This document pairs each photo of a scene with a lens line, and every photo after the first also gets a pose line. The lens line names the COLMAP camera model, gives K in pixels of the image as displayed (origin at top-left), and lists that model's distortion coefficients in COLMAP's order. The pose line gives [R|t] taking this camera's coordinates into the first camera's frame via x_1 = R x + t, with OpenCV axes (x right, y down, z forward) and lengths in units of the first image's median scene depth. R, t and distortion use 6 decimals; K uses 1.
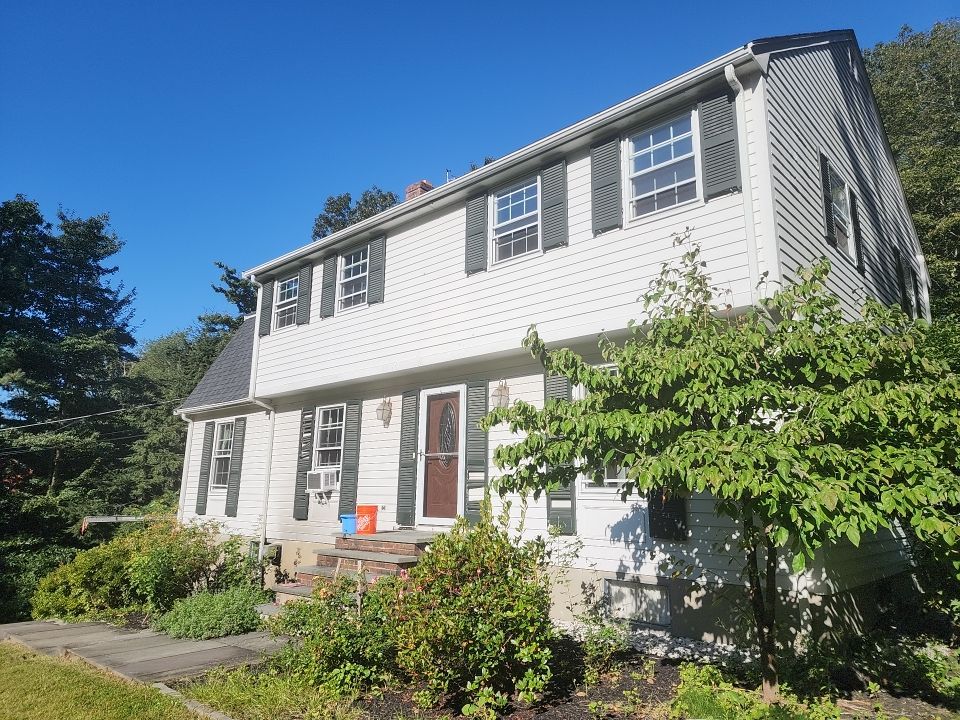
lens RADIAL K [[634.6, 0, 480.0], [0, 634.6, 360.0], [0, 0, 1]] dist [0.095126, -0.107857]
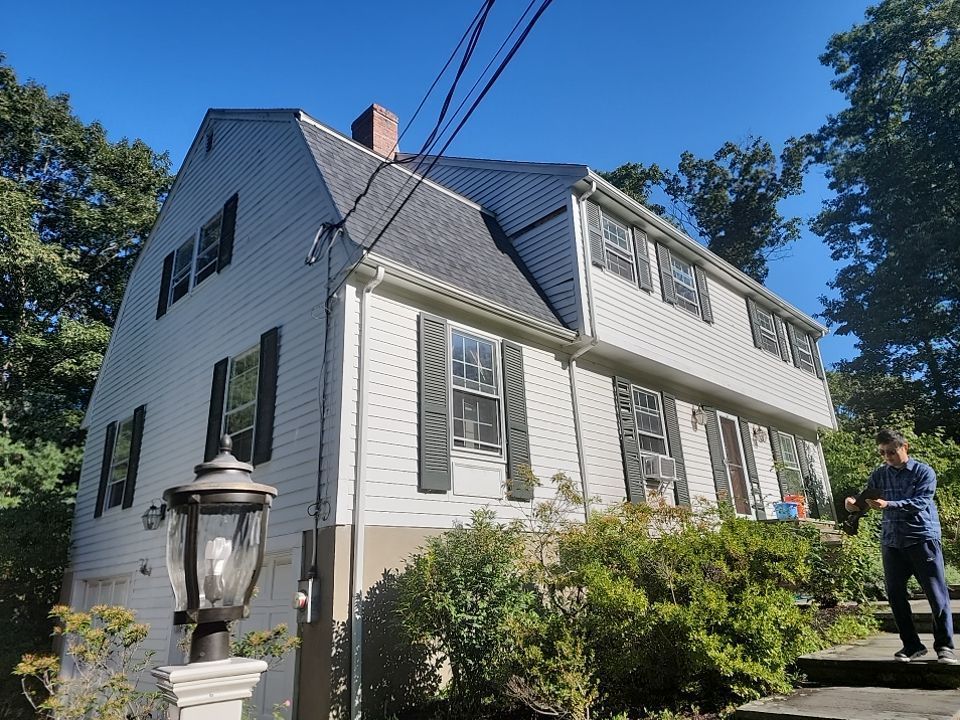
lens RADIAL K [[634.6, 0, 480.0], [0, 634.6, 360.0], [0, 0, 1]] dist [0.095126, -0.107857]
pose [[0.050349, 0.259154, 0.964523, -1.180097], [-0.229894, 0.942821, -0.241322, 0.317191], [-0.971912, -0.209588, 0.107048, 1.152426]]
